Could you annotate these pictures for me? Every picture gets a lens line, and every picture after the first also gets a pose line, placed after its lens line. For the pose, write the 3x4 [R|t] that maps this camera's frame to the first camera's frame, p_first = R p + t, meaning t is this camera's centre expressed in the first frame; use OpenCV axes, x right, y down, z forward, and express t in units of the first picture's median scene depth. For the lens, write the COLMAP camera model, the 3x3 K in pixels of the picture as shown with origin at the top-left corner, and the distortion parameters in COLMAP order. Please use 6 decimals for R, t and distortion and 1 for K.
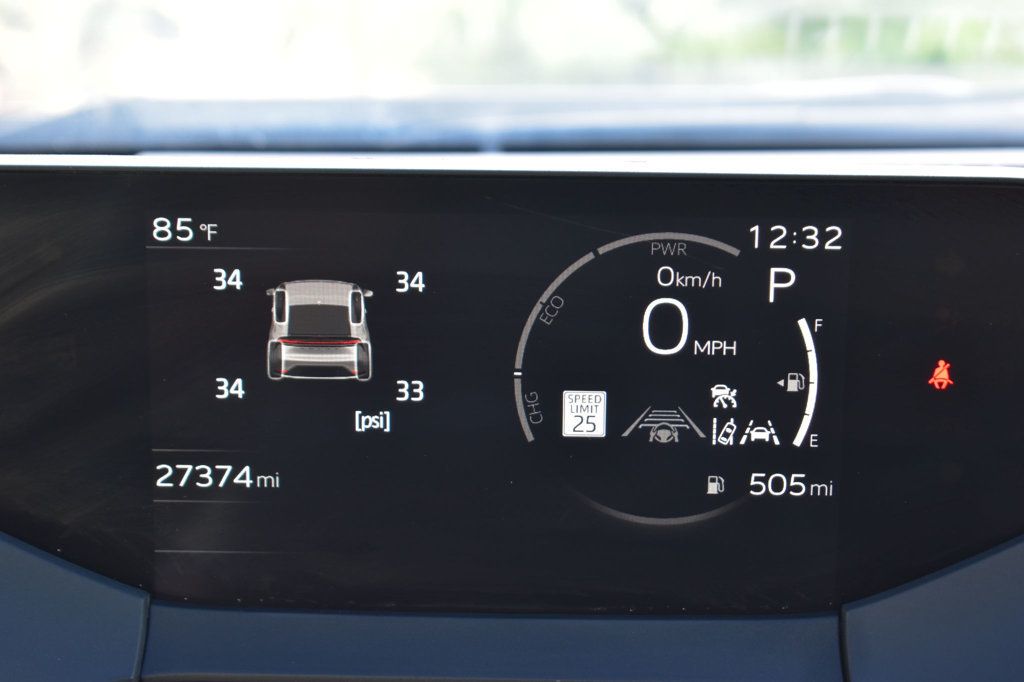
lens RADIAL K [[2318.8, 0, 512.9], [0, 2318.8, 340.5], [0, 0, 1]] dist [0.052418, 0.000000]
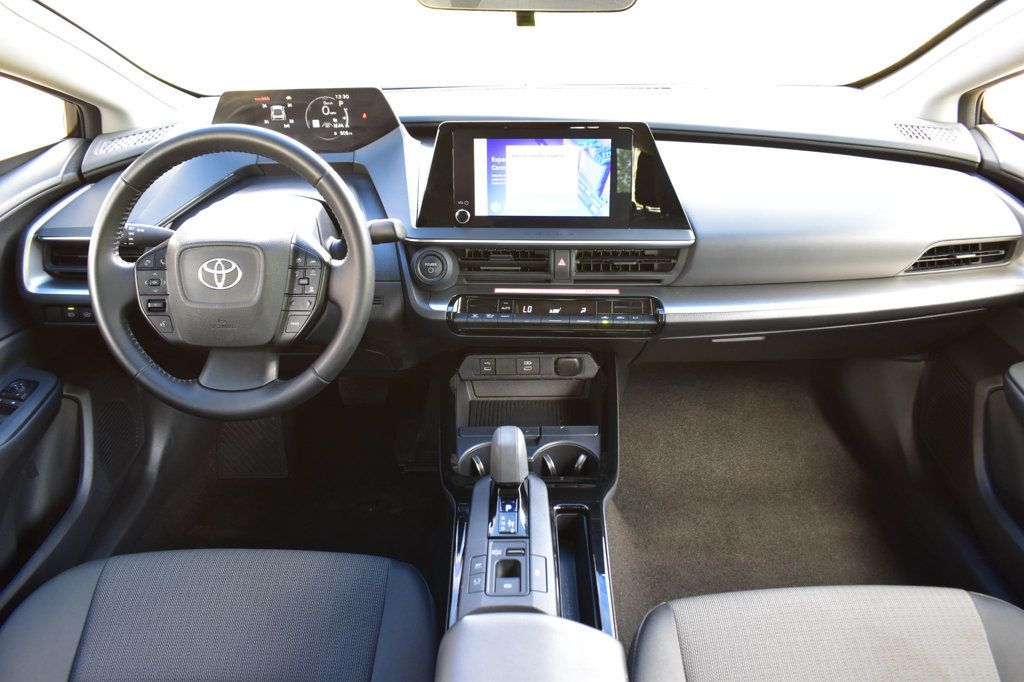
lens RADIAL K [[794.5, 0, 513.7], [0, 794.5, 342.8], [0, 0, 1]] dist [-0.103348, 0.022240]
pose [[0.999735, -0.020832, -0.009787, 0.644196], [0.022370, 0.979483, 0.200284, 0.221979], [0.005414, -0.200450, 0.979689, -1.470108]]
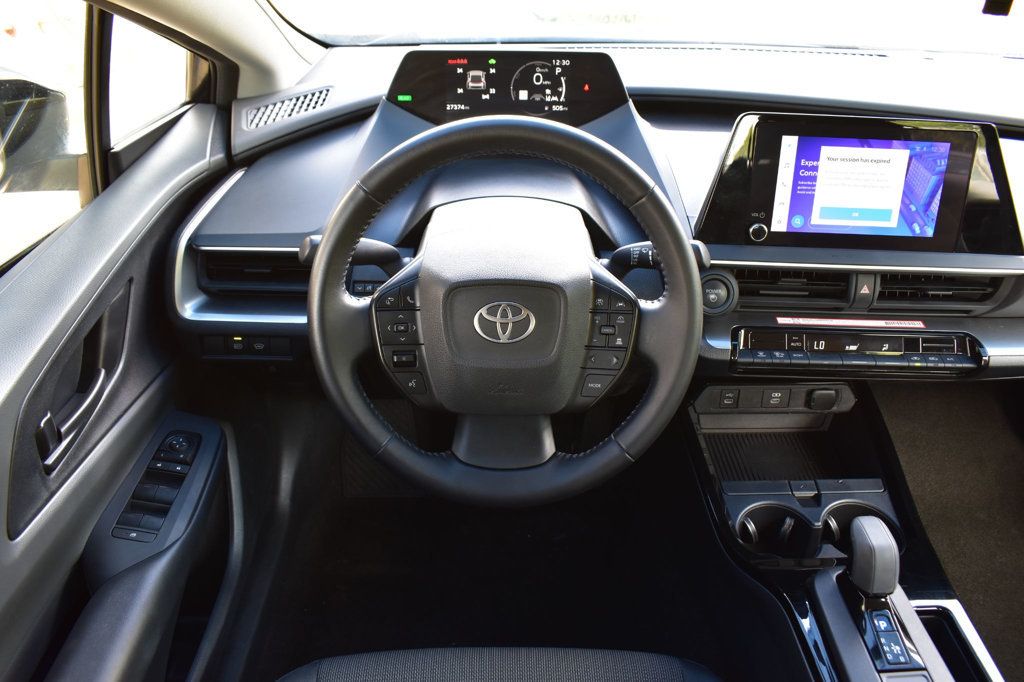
lens RADIAL K [[794.5, 0, 511.8], [0, 794.5, 341.9], [0, 0, 1]] dist [-0.103348, 0.022240]
pose [[0.999645, -0.012304, 0.023628, -0.049713], [0.005022, 0.958085, 0.286441, 0.058969], [-0.026162, -0.286221, 0.957806, -0.998091]]
